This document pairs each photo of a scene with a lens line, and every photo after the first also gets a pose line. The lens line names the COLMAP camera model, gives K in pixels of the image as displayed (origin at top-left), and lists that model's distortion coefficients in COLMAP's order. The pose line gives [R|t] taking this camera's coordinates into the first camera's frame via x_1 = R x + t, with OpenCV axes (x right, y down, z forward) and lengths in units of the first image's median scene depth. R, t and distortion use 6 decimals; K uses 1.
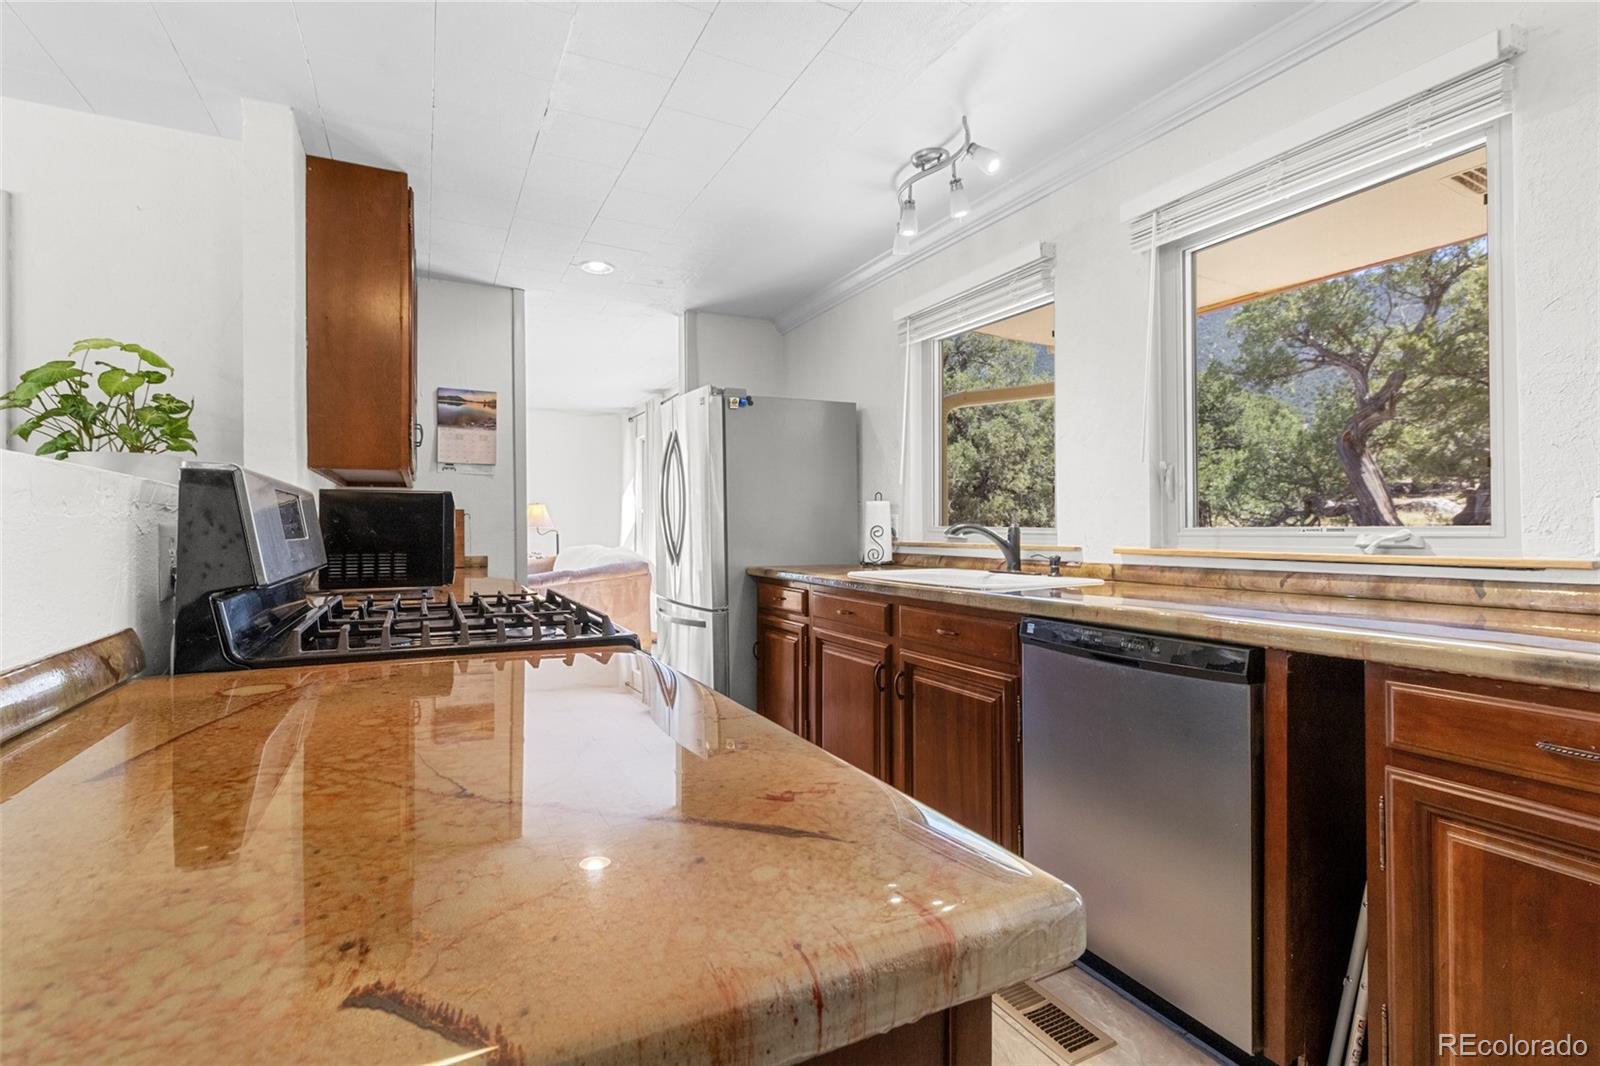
lens RADIAL K [[740.3, 0, 799.8], [0, 740.3, 526.2], [0, 0, 1]] dist [0.000700, 0.001015]
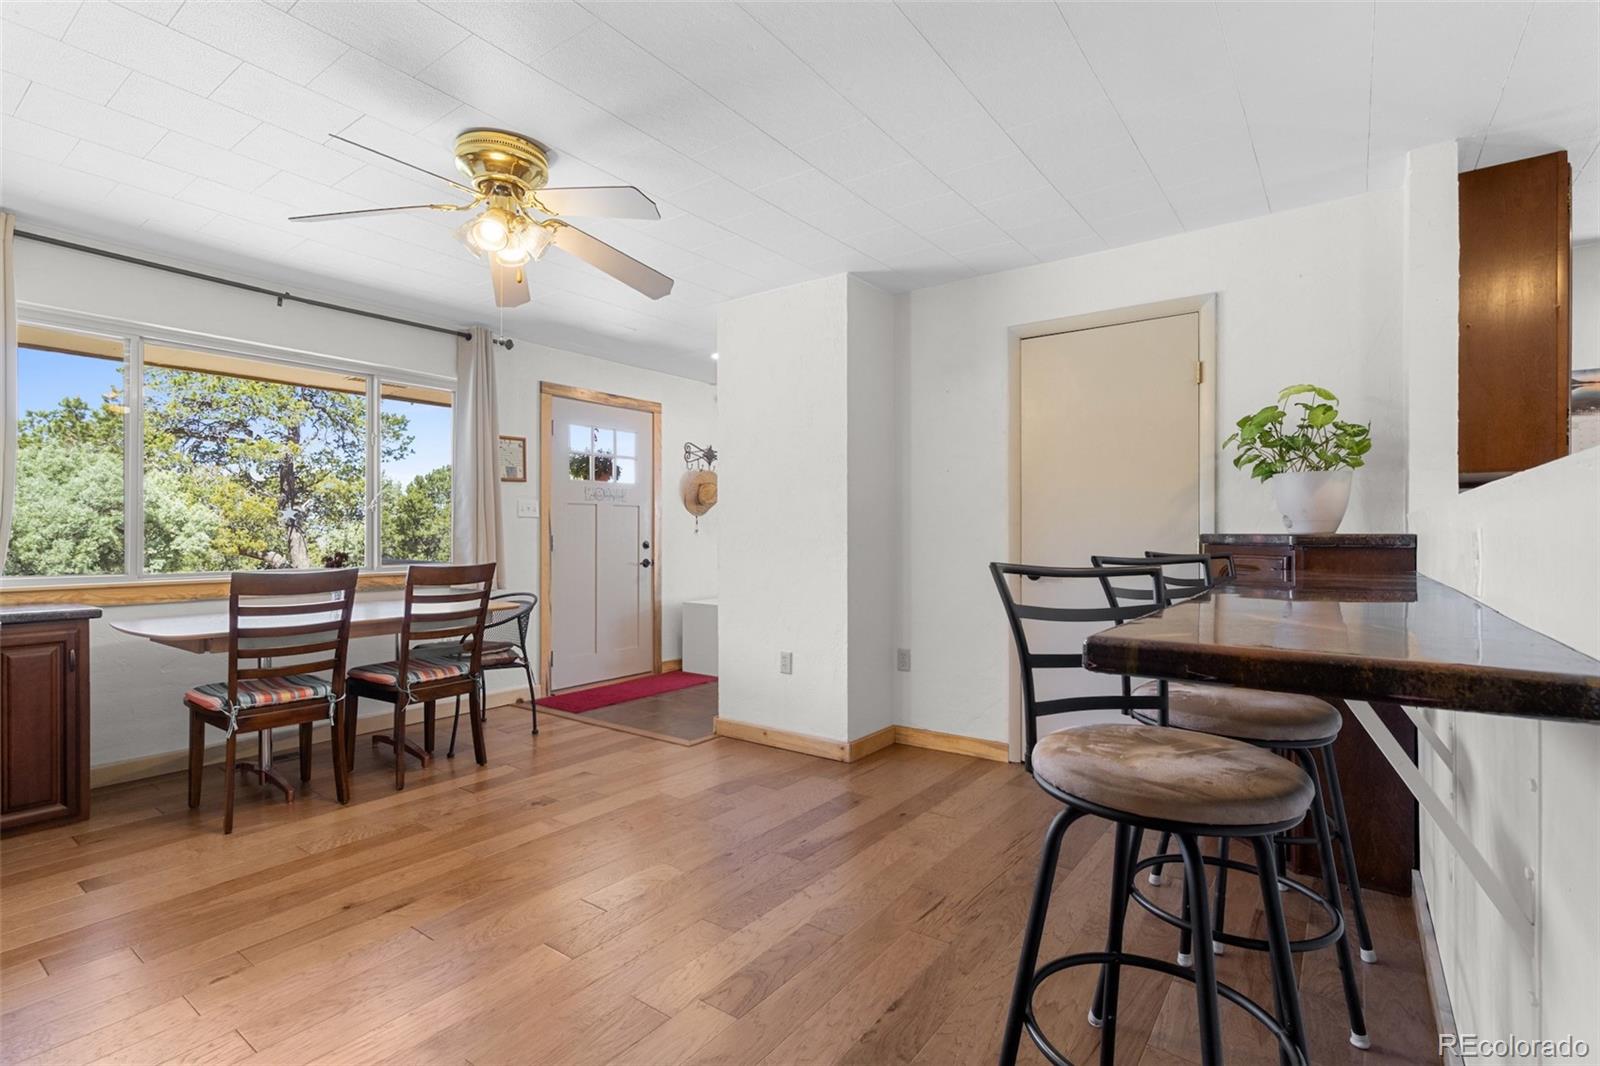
lens RADIAL K [[750.2, 0, 801.3], [0, 750.2, 531.9], [0, 0, 1]] dist [0.001286, 0.000604]
pose [[0.447482, 0.003818, -0.894285, -0.136019], [-0.000974, 0.999992, 0.003782, 0.001329], [0.894292, -0.000822, 0.447482, -0.344048]]
